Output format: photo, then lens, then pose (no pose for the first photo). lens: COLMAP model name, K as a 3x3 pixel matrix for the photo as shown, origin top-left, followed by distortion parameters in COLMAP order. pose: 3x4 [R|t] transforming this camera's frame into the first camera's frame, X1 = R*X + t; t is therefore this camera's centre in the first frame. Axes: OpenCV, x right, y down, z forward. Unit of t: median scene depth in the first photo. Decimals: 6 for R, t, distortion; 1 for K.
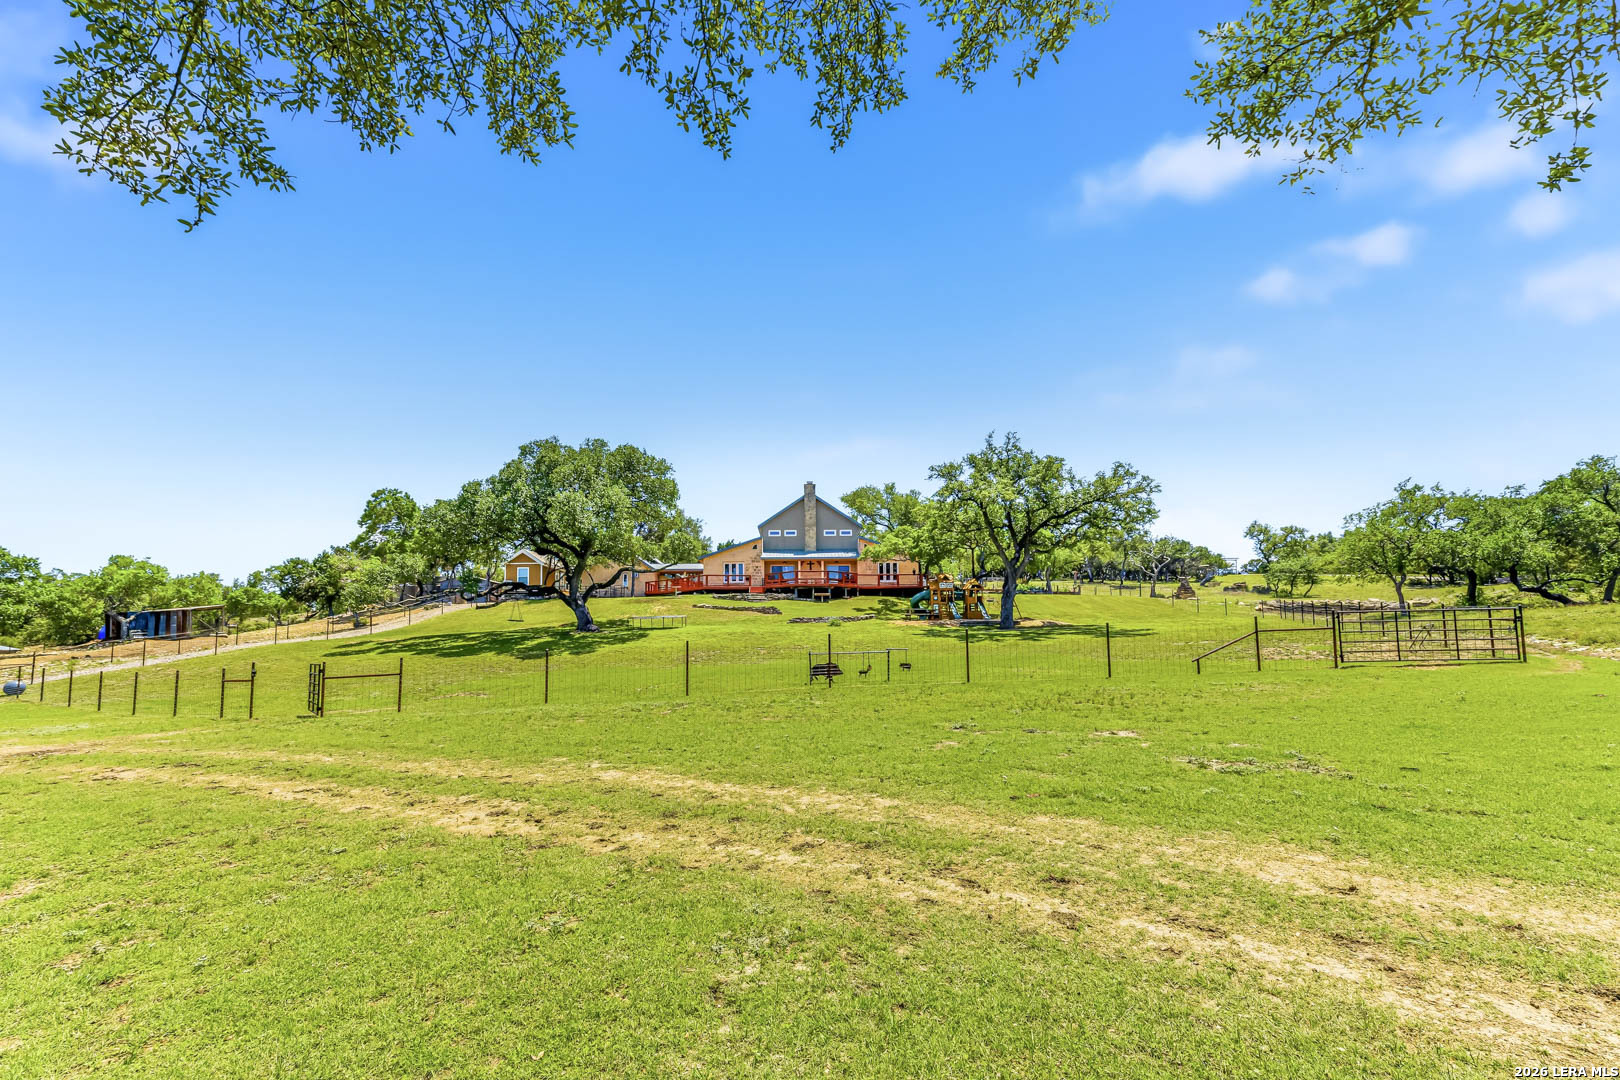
lens RADIAL K [[726.7, 0, 799.7], [0, 726.7, 557.5], [0, 0, 1]] dist [0.040293, 0.000142]
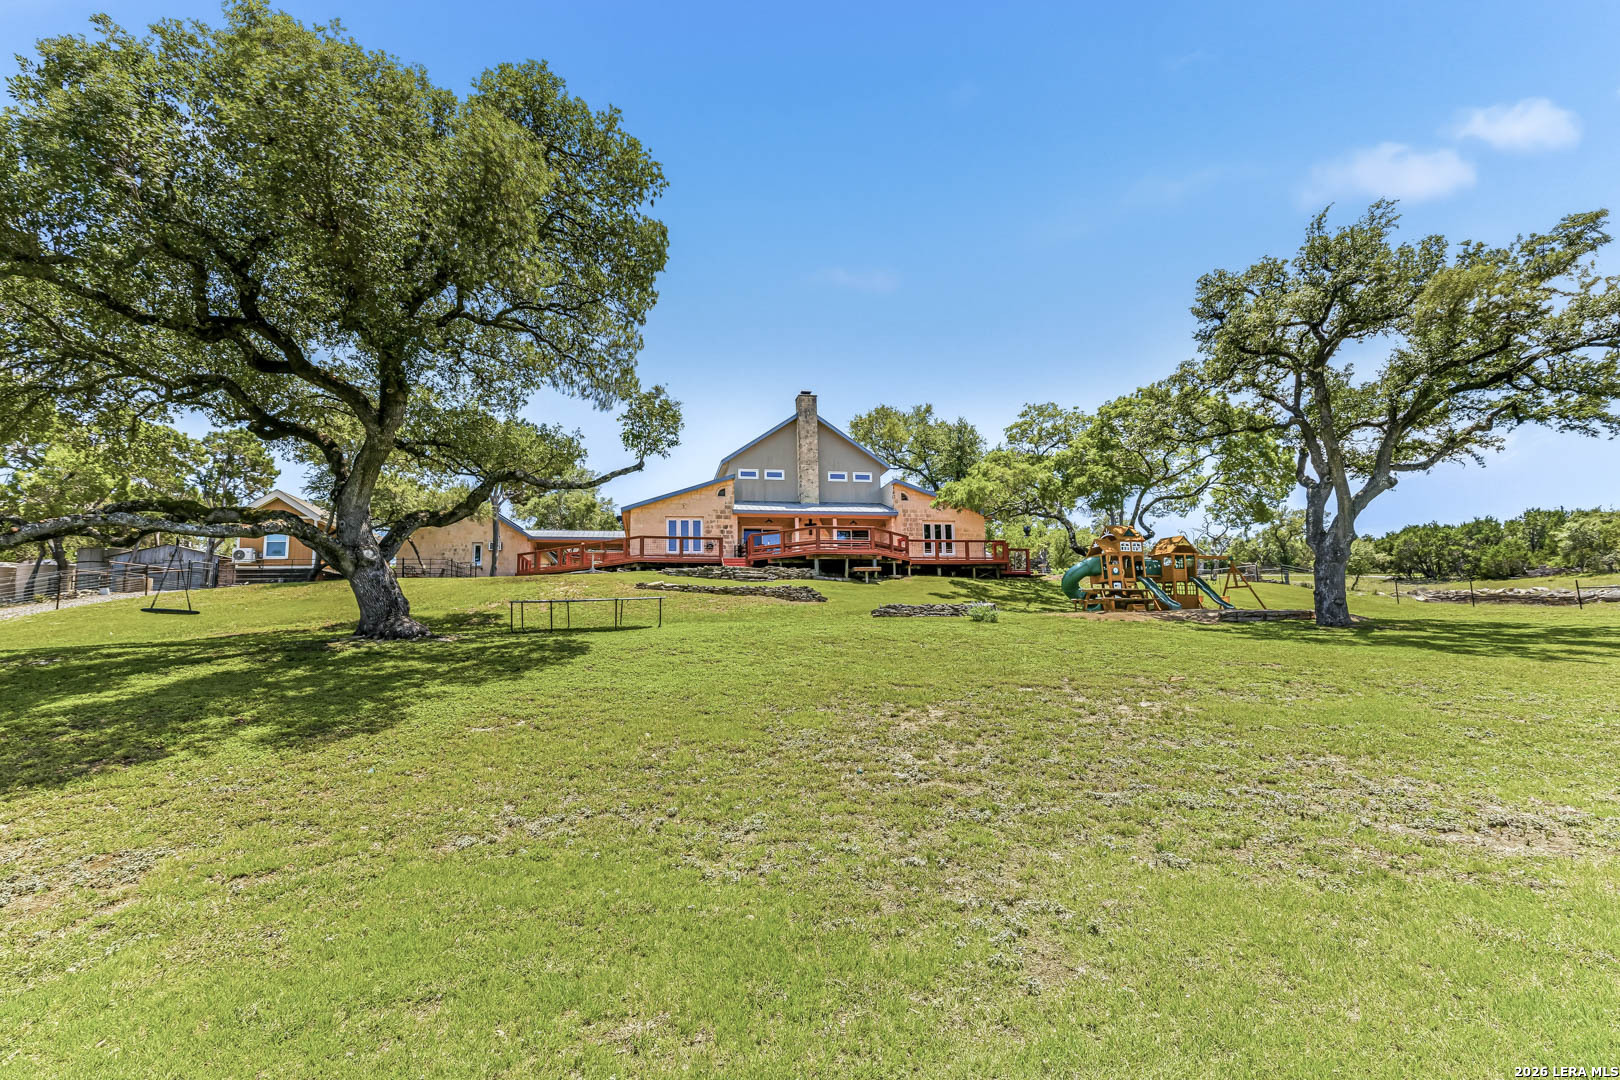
lens RADIAL K [[754.6, 0, 810.0], [0, 754.6, 540.0], [0, 0, 1]] dist [0.000184, -0.000018]
pose [[0.980967, 0.014837, 0.193609, -0.113021], [-0.008695, 0.999433, -0.032534, 0.044122], [-0.193981, 0.030231, 0.980539, 0.416734]]
